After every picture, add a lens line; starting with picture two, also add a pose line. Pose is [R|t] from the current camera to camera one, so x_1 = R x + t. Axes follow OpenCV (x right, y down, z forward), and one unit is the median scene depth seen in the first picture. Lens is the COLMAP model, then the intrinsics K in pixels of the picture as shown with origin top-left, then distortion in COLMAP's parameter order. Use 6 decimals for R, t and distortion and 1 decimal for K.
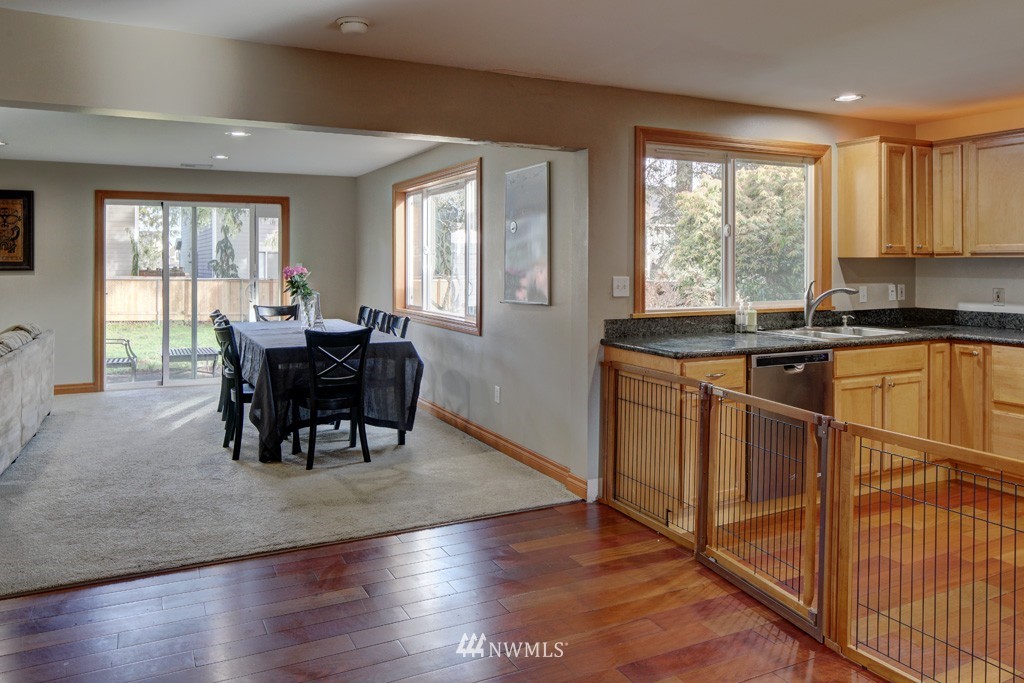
lens RADIAL K [[722.9, 0, 487.0], [0, 722.9, 258.7], [0, 0, 1]] dist [-0.007153, -0.003023]
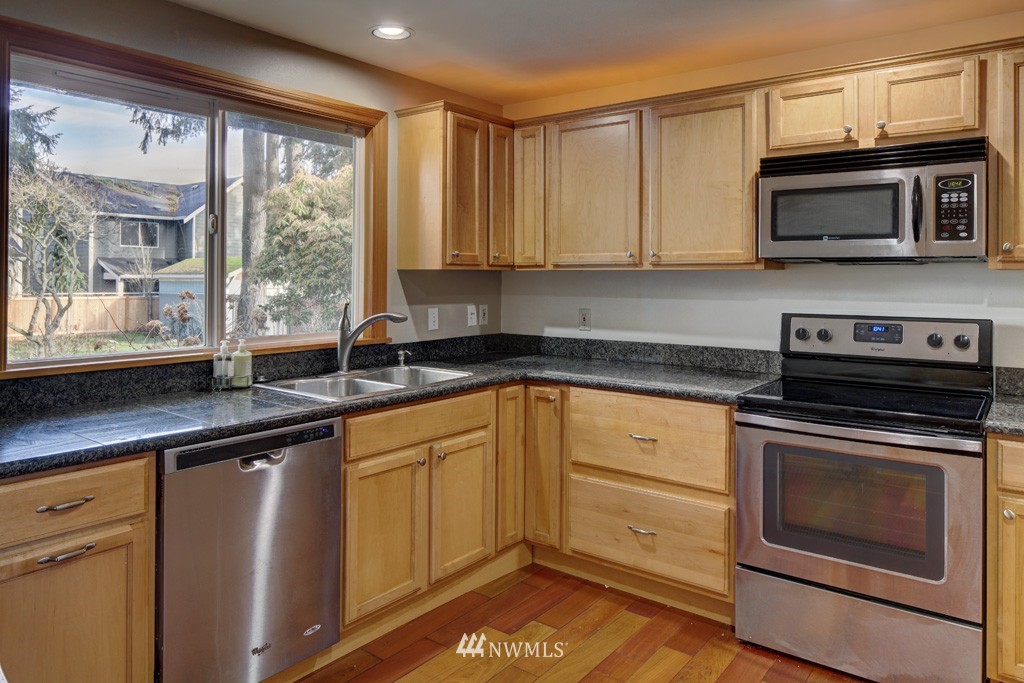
lens RADIAL K [[701.5, 0, 510.8], [0, 701.5, 273.4], [0, 0, 1]] dist [-0.004950, -0.003368]
pose [[0.892122, 0.005375, 0.451763, 0.288765], [-0.005045, 0.999985, -0.001935, 0.003225], [-0.451766, -0.000553, 0.892136, 0.344057]]
